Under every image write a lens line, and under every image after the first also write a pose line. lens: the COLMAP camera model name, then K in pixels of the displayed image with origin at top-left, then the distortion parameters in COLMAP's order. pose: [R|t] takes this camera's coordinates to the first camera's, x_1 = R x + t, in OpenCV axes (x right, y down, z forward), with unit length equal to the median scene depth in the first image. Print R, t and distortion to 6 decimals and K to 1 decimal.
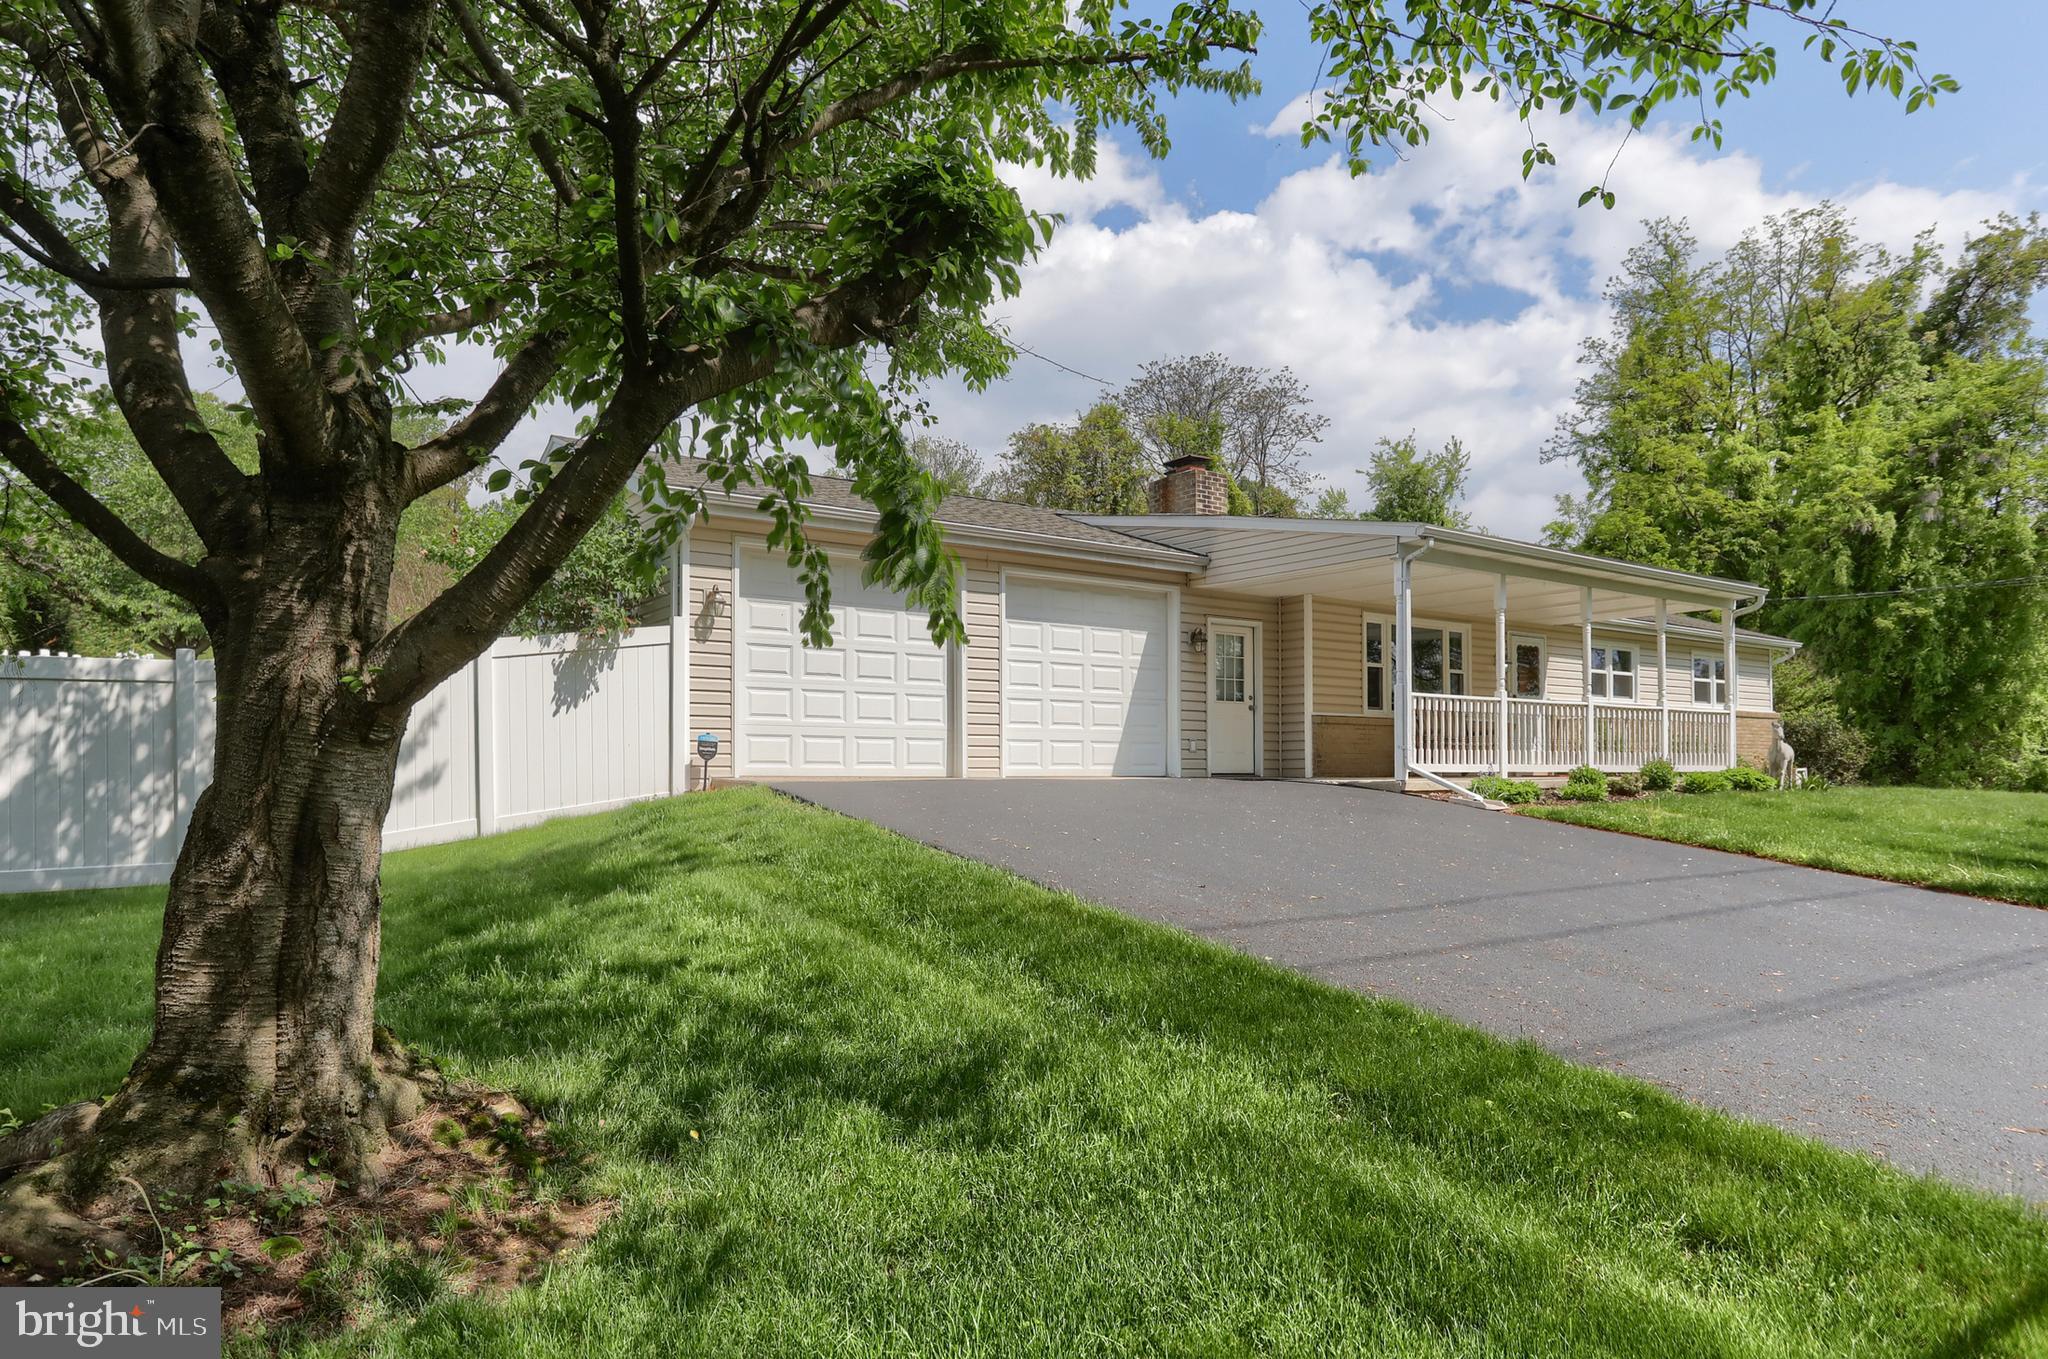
lens RADIAL K [[1219.7, 0, 1024.0], [0, 1219.7, 679.5], [0, 0, 1]] dist [-0.046185, 0.030264]
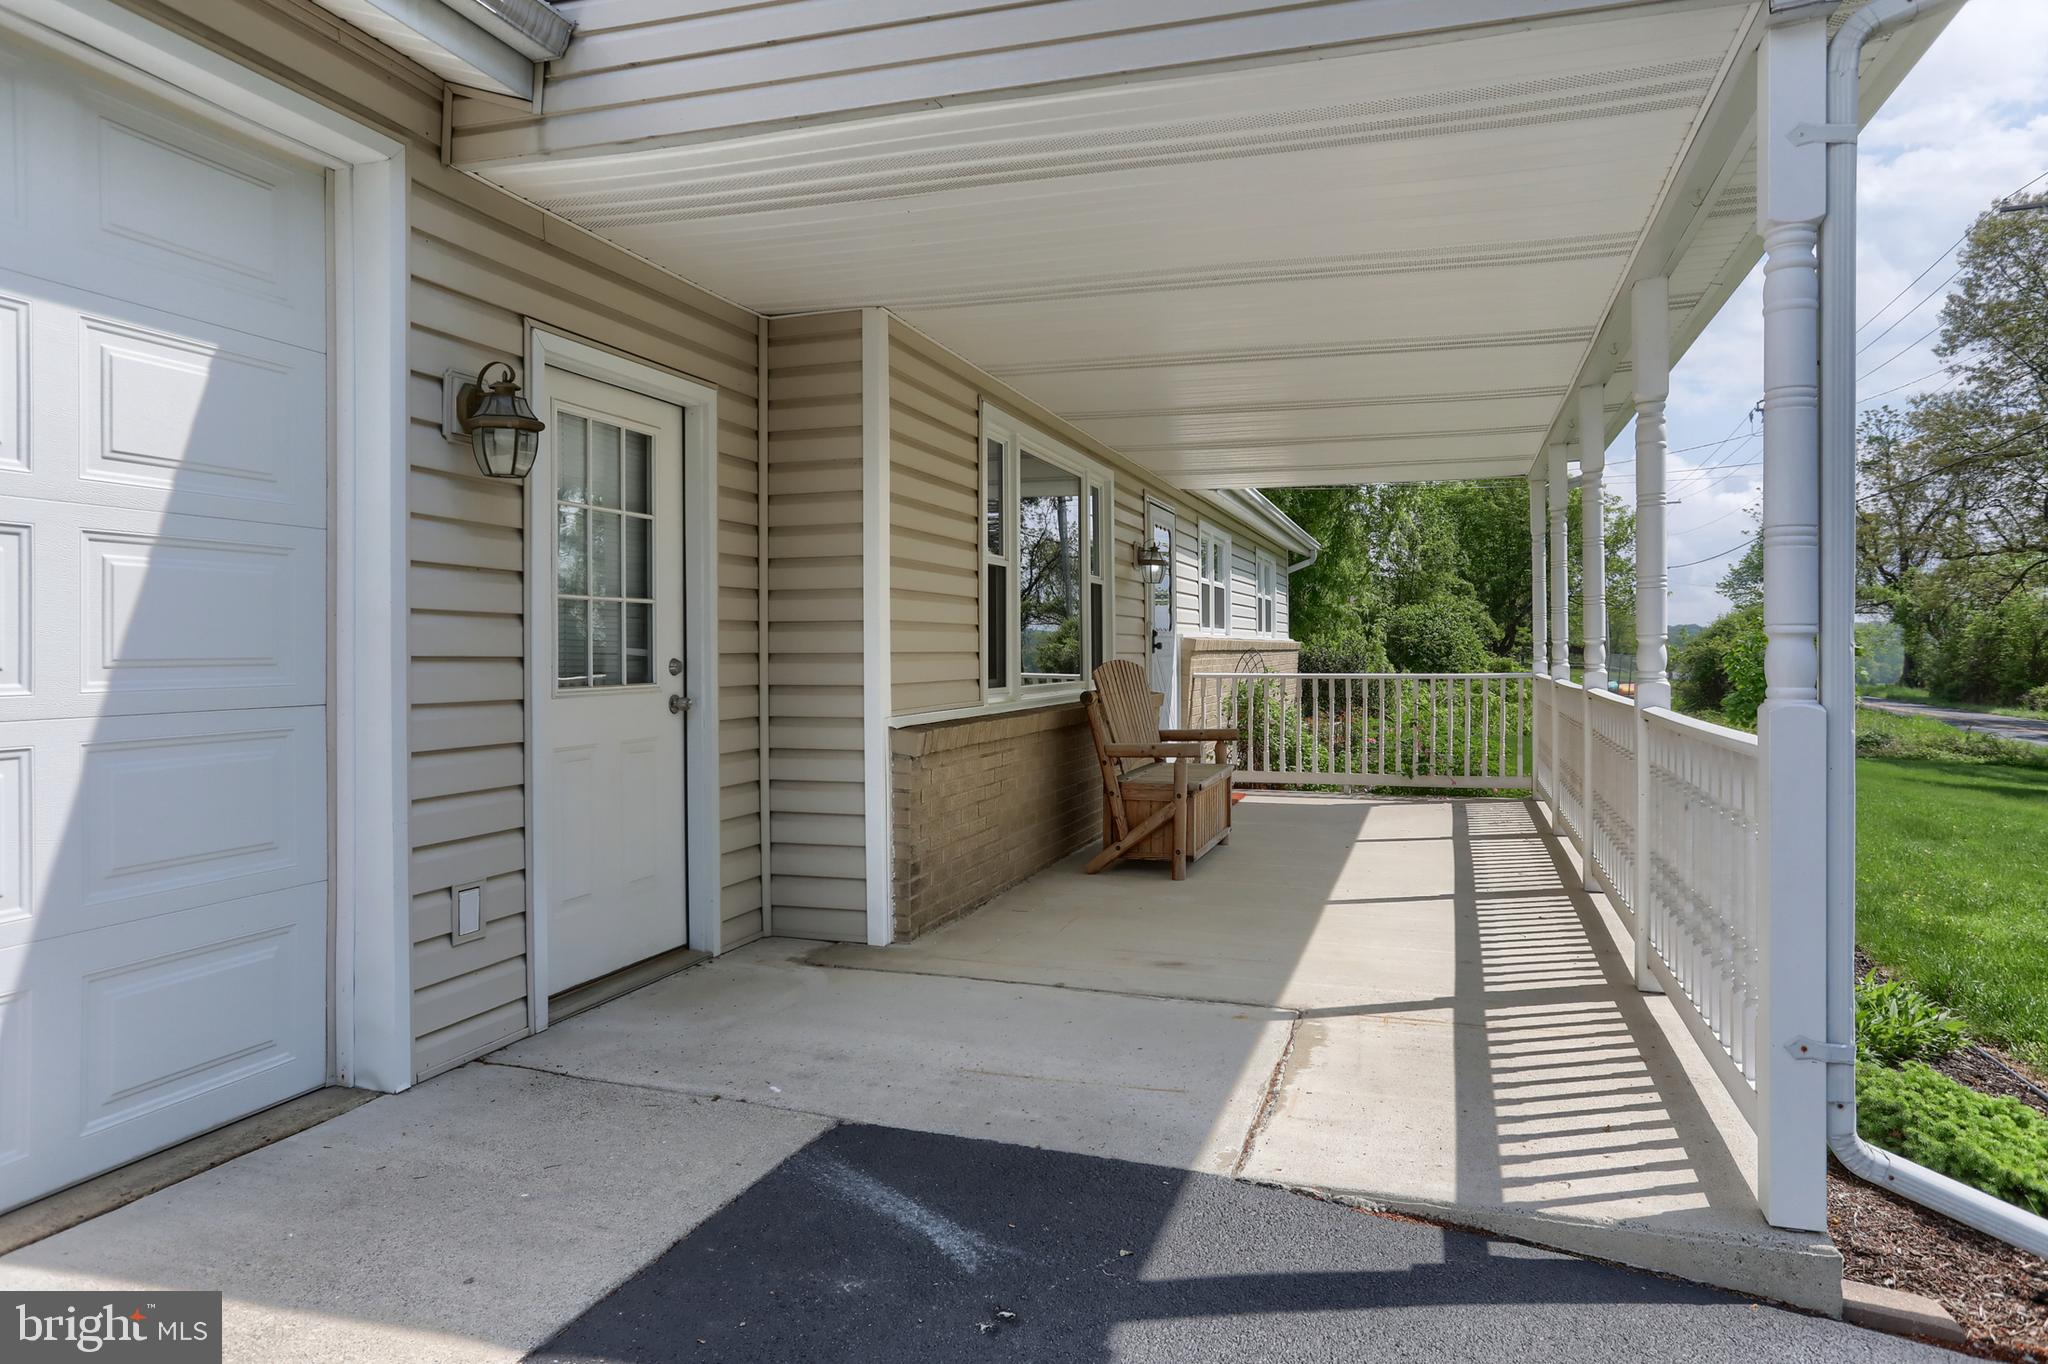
lens RADIAL K [[1290.1, 0, 1027.4], [0, 1290.1, 651.2], [0, 0, 1]] dist [0.001318, 0.000446]
pose [[0.804588, -0.006547, 0.593798, 0.080091], [-0.034261, 0.997762, 0.057424, -0.007808], [-0.592844, -0.066547, 0.802563, 0.737340]]
